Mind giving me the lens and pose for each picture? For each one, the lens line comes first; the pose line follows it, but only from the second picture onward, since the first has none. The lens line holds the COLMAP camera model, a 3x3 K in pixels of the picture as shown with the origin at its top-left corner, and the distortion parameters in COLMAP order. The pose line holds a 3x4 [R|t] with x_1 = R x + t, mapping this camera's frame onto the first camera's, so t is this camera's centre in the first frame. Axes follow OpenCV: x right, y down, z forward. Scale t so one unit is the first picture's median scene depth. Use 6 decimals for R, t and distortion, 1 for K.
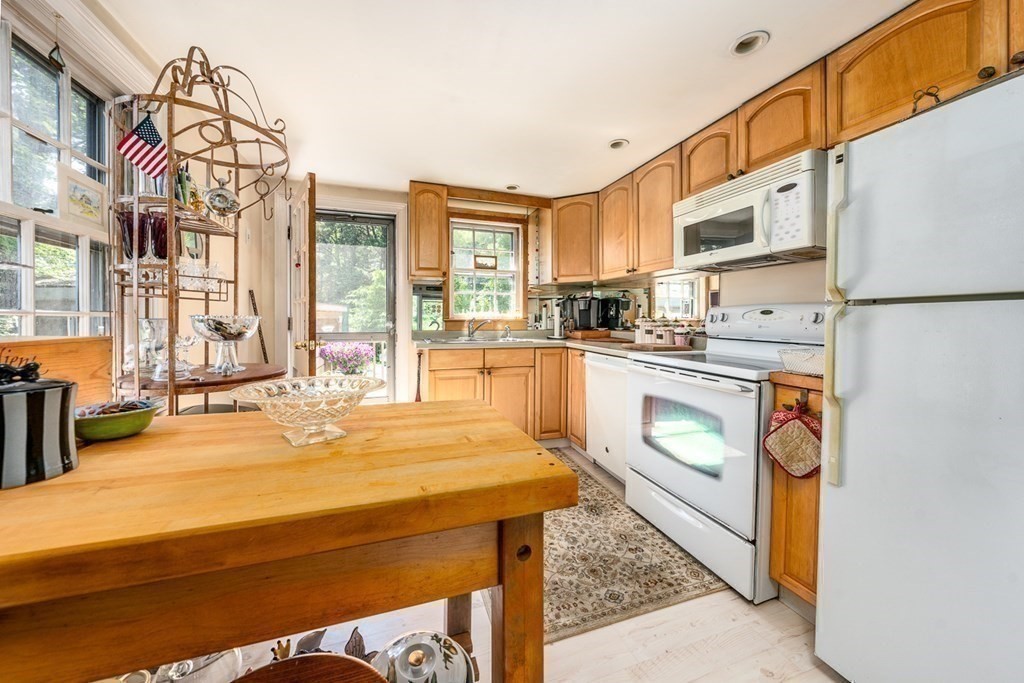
lens RADIAL K [[360.0, 0, 506.5], [0, 360.0, 328.3], [0, 0, 1]] dist [0.001213, 0.000180]
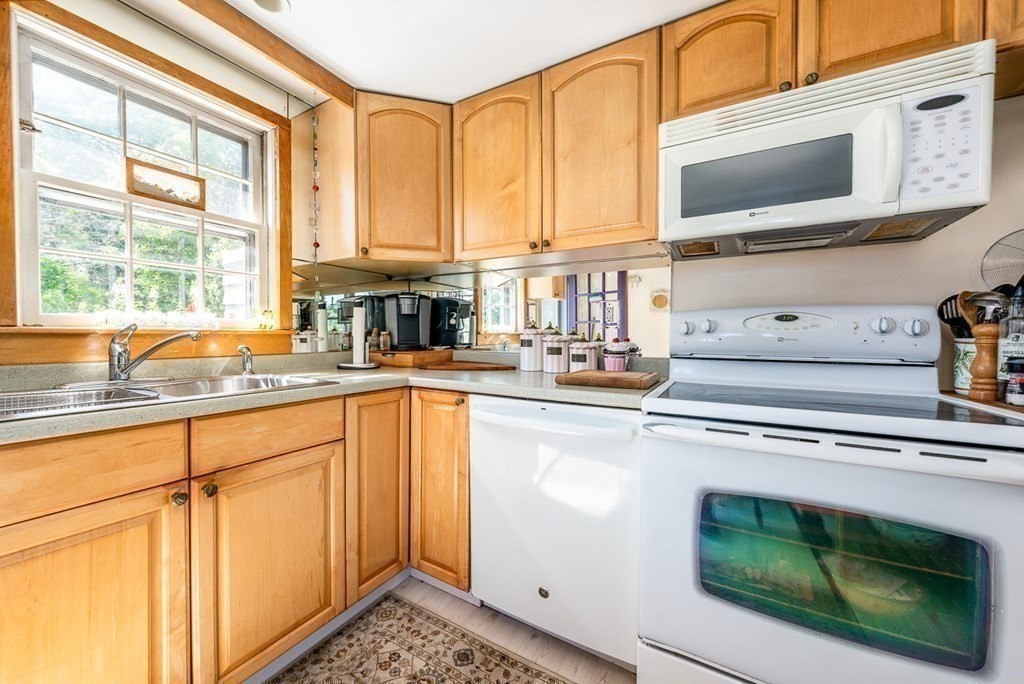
lens RADIAL K [[352.5, 0, 507.5], [0, 352.5, 343.2], [0, 0, 1]] dist [-0.006113, -0.000006]
pose [[0.721583, -0.015765, 0.692149, -0.070662], [0.019377, 0.999809, 0.002572, -0.005820], [-0.692057, 0.011556, 0.721750, 0.573110]]
